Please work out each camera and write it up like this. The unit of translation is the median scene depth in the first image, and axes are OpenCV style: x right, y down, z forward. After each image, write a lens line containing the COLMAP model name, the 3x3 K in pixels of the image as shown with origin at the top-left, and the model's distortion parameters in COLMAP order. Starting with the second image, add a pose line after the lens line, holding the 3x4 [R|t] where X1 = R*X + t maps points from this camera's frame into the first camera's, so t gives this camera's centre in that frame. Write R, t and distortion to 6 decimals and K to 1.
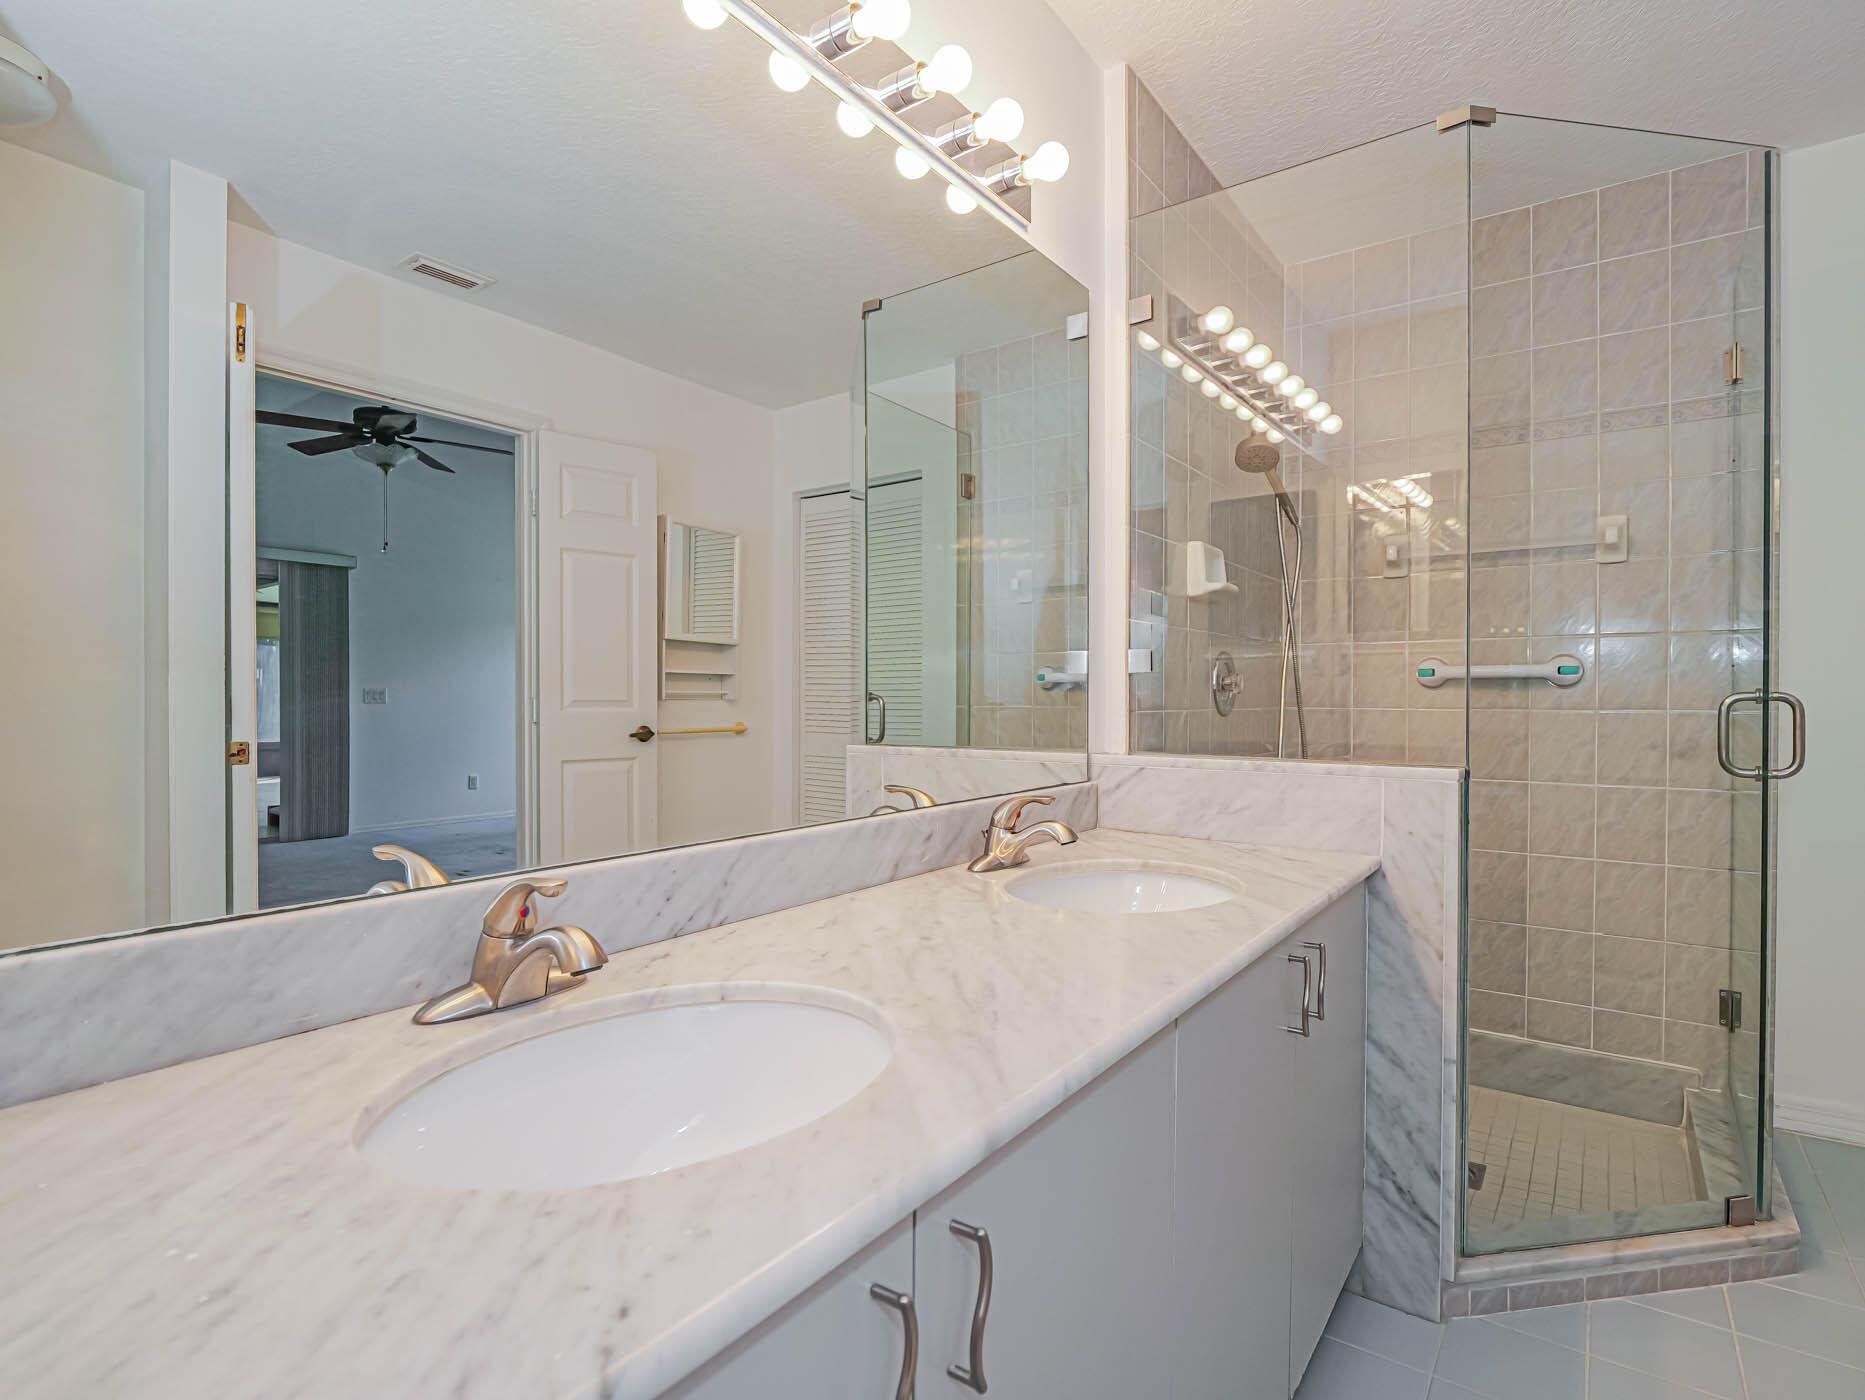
lens RADIAL K [[975.4, 0, 928.6], [0, 975.4, 705.3], [0, 0, 1]] dist [-0.019064, -0.000472]
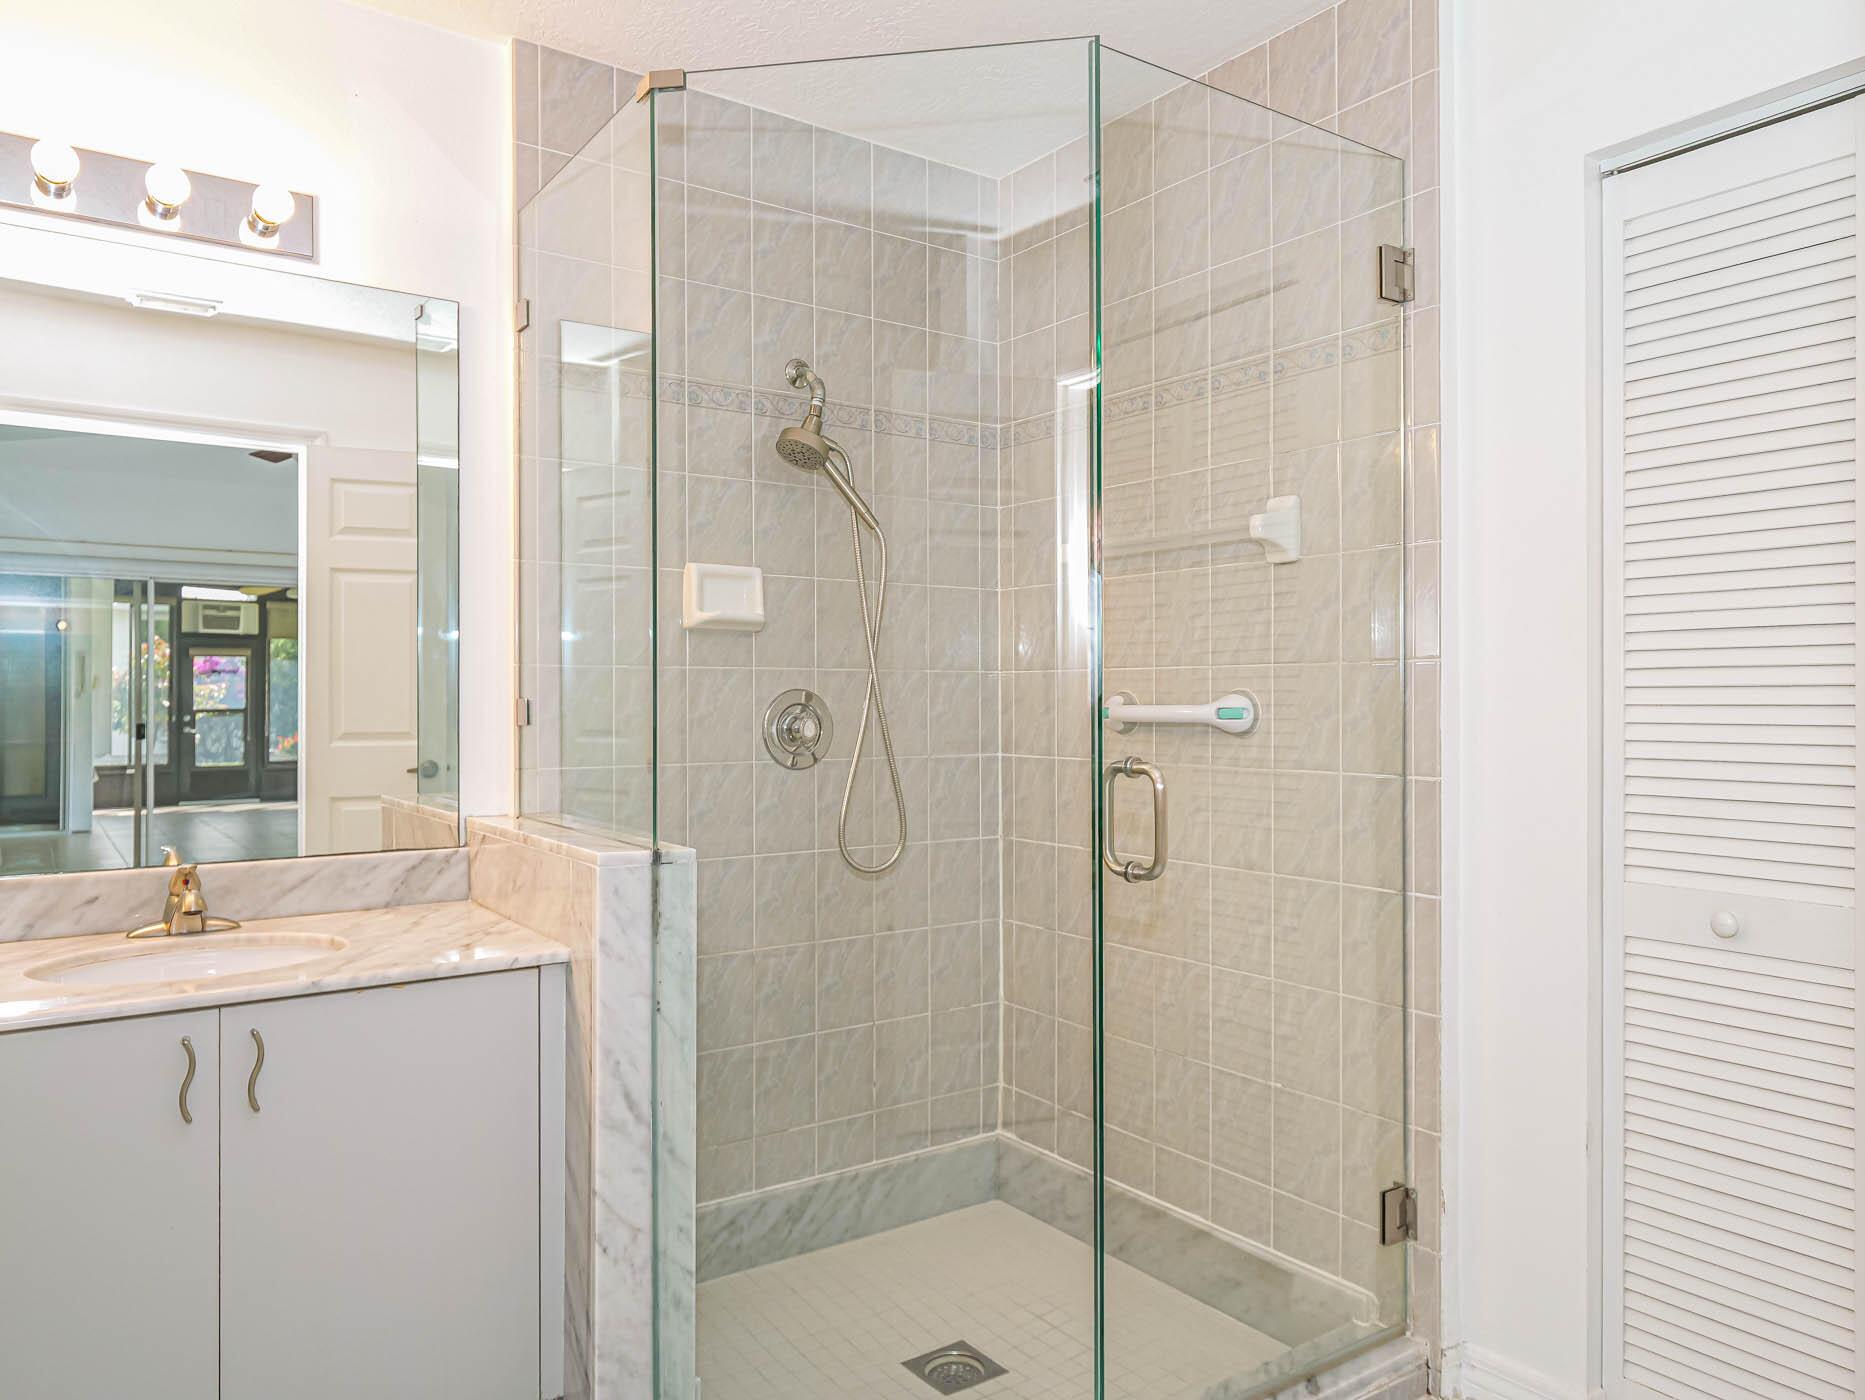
lens RADIAL K [[1305.3, 0, 932.5], [0, 1305.3, 700.0], [0, 0, 1]] dist [0.004131, -0.000996]
pose [[0.943964, -0.001214, -0.330046, 0.779872], [-0.002256, 0.999946, -0.010128, -0.036451], [0.330041, 0.010305, 0.943910, 0.006396]]
